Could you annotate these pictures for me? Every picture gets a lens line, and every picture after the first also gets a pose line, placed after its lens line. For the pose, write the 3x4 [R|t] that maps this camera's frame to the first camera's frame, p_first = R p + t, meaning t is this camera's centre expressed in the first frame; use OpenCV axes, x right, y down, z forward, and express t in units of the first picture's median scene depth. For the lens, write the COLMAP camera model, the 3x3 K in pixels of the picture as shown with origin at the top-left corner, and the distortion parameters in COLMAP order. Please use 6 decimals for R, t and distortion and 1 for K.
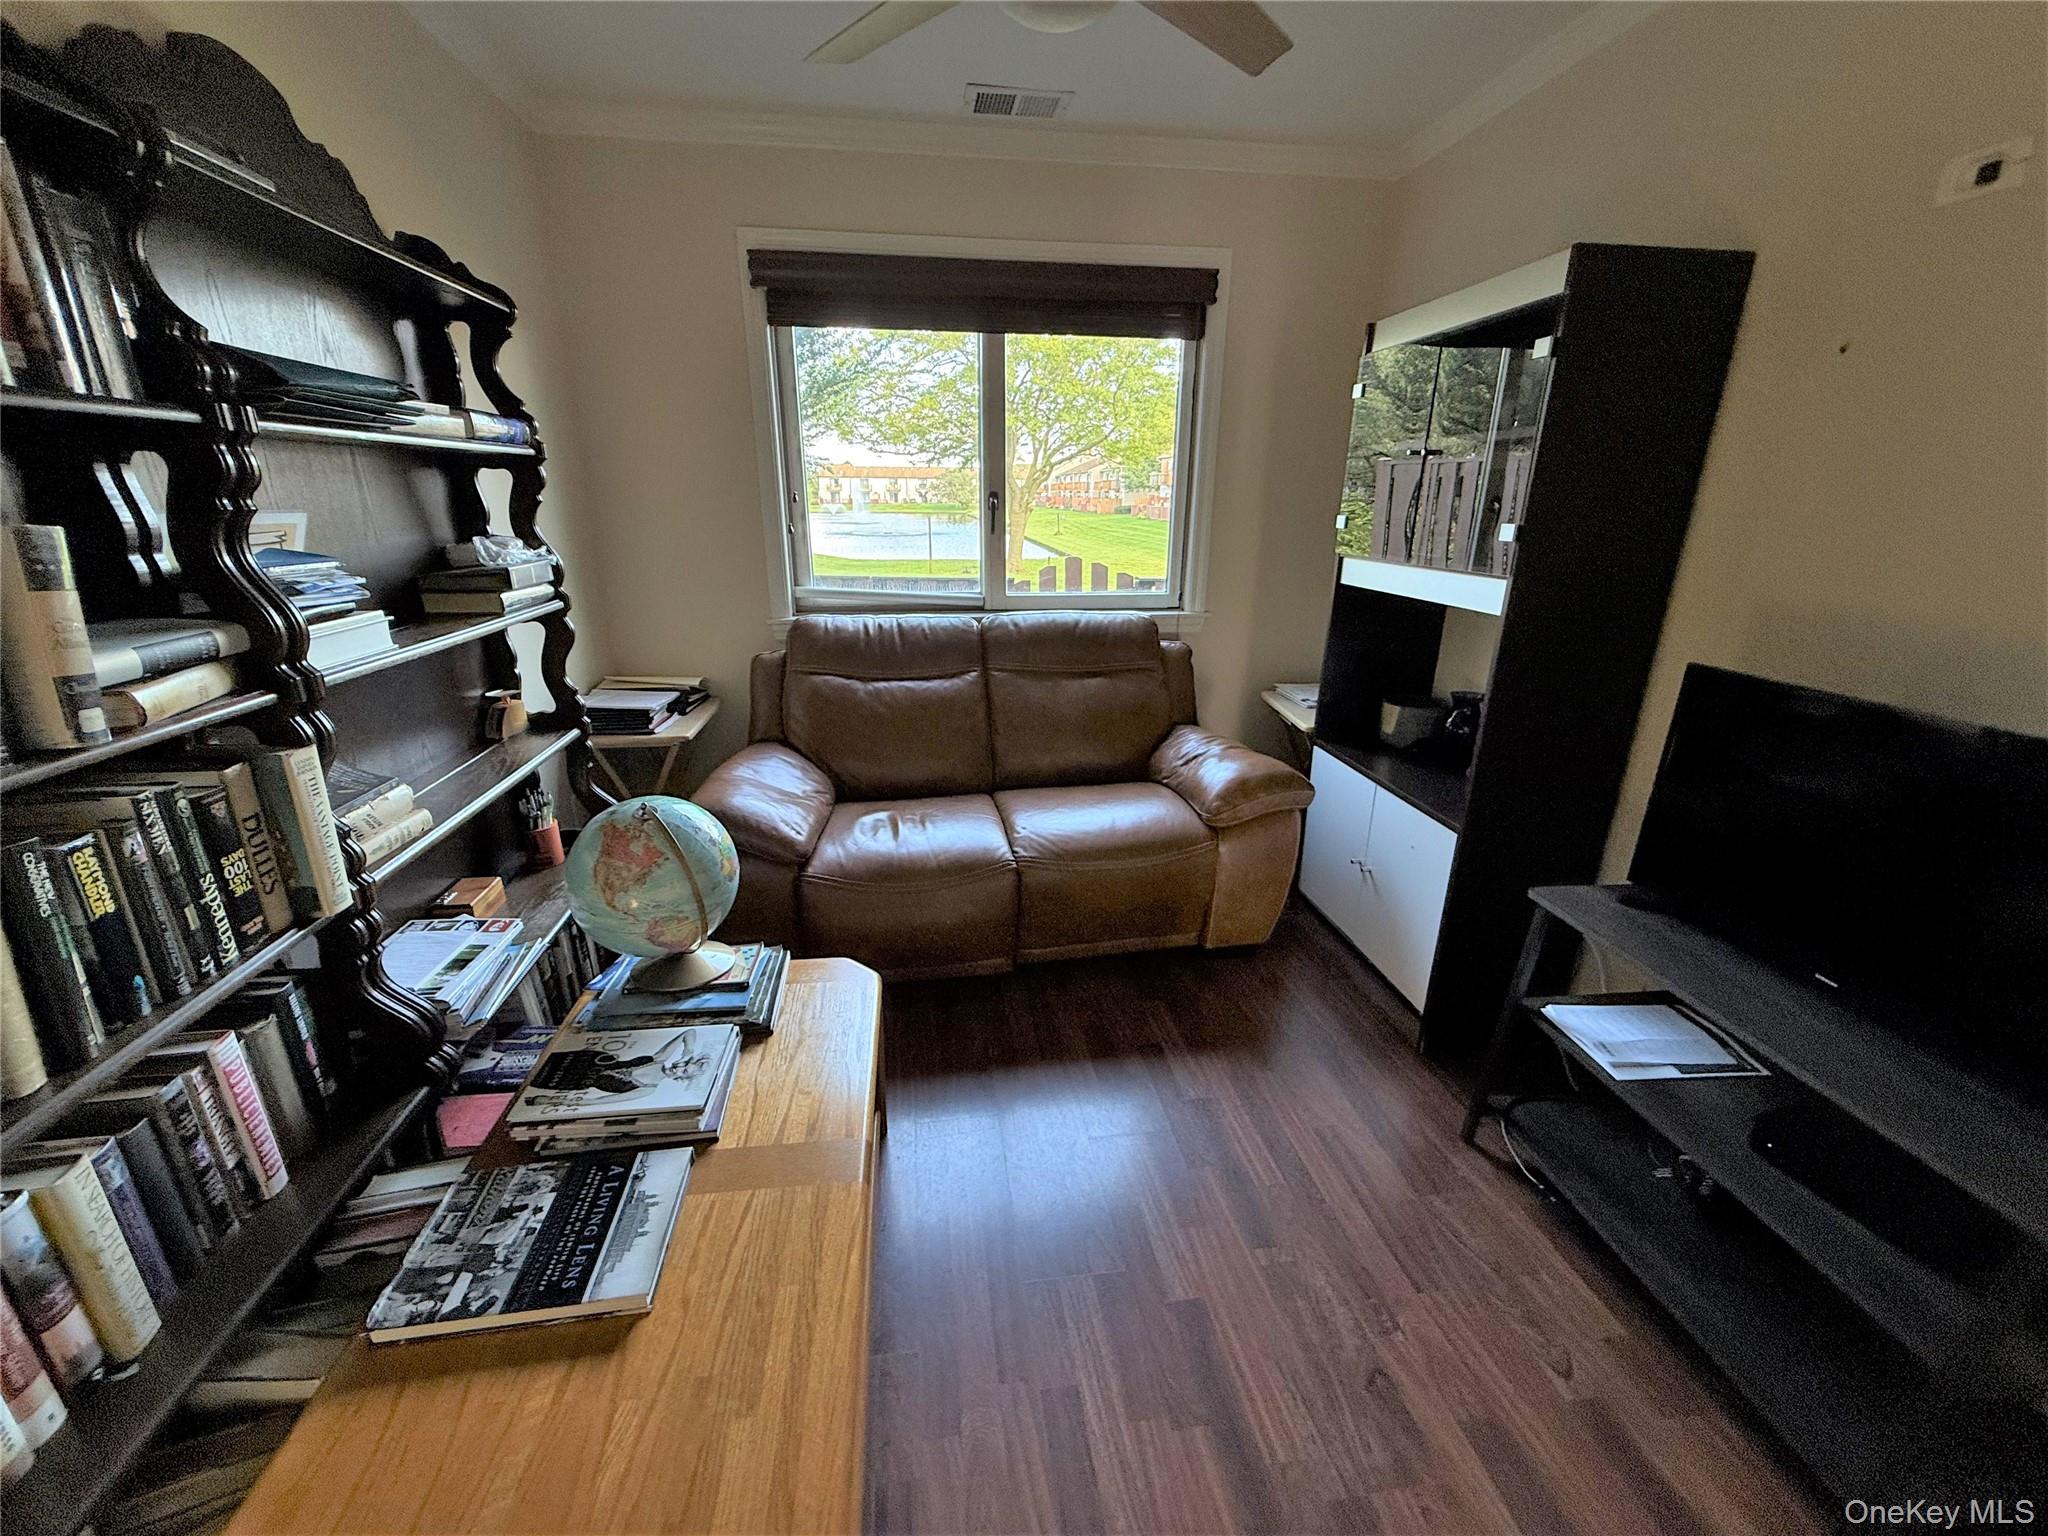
lens RADIAL K [[813.1, 0, 1024.6], [0, 813.1, 763.2], [0, 0, 1]] dist [0.001469, 0.000496]
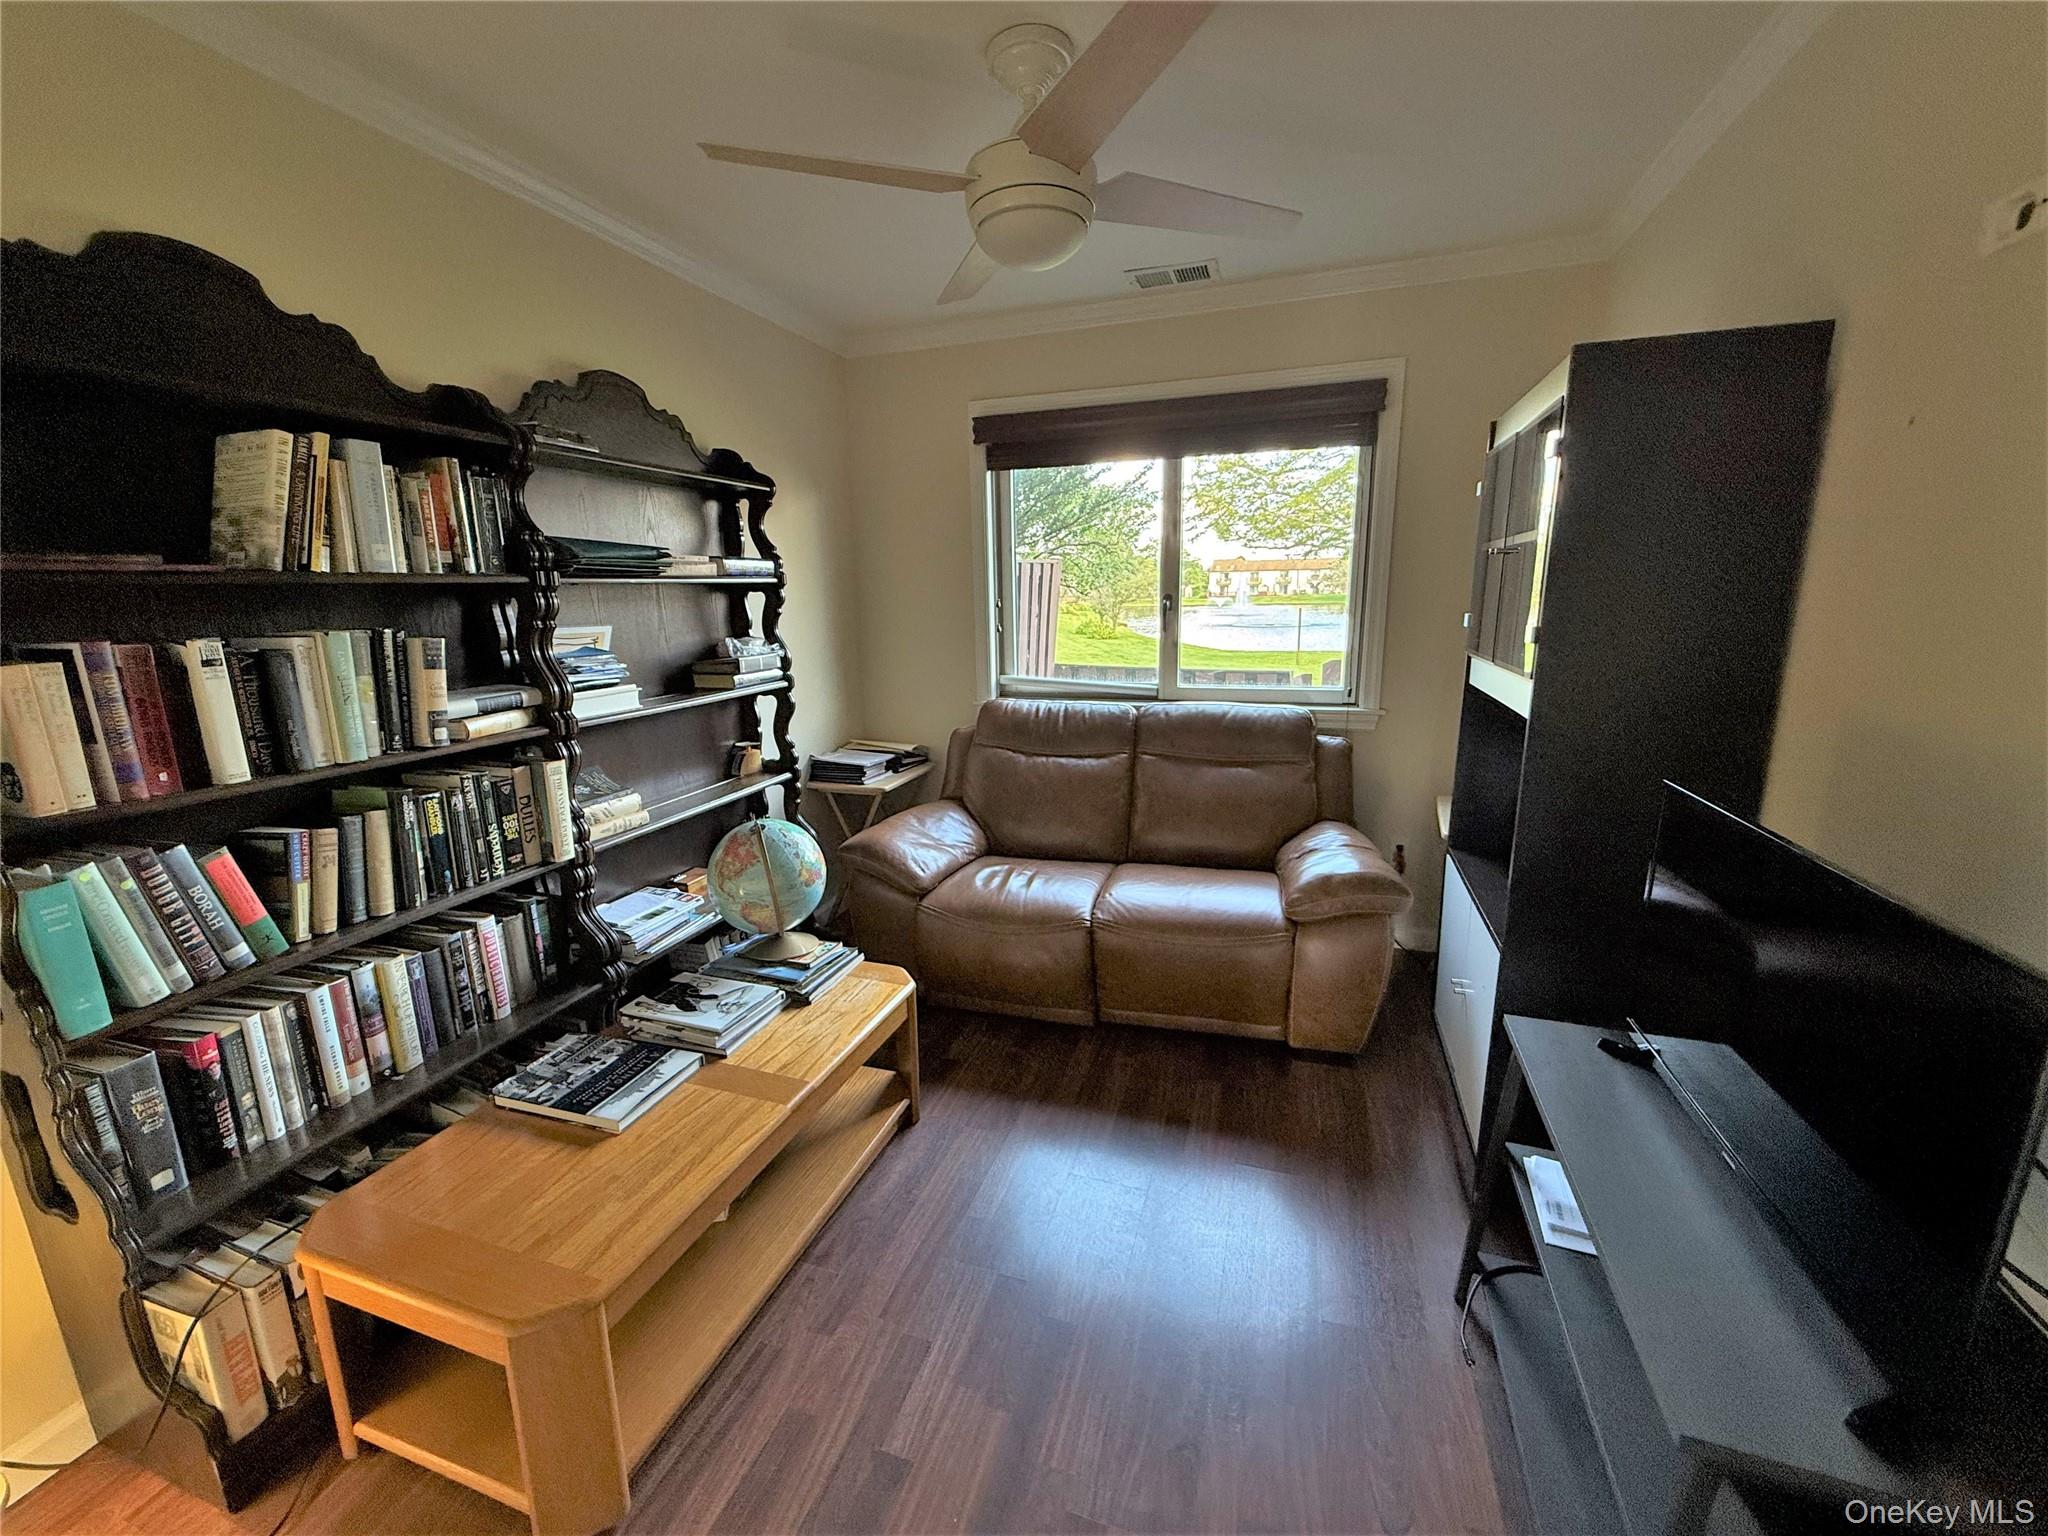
lens RADIAL K [[813.1, 0, 1024.6], [0, 813.1, 763.2], [0, 0, 1]] dist [0.001469, 0.000496]
pose [[0.898099, 0.067318, -0.434611, 0.564984], [-0.113411, 0.990243, -0.080976, 0.010116], [0.424919, 0.122015, 0.896971, -0.093656]]
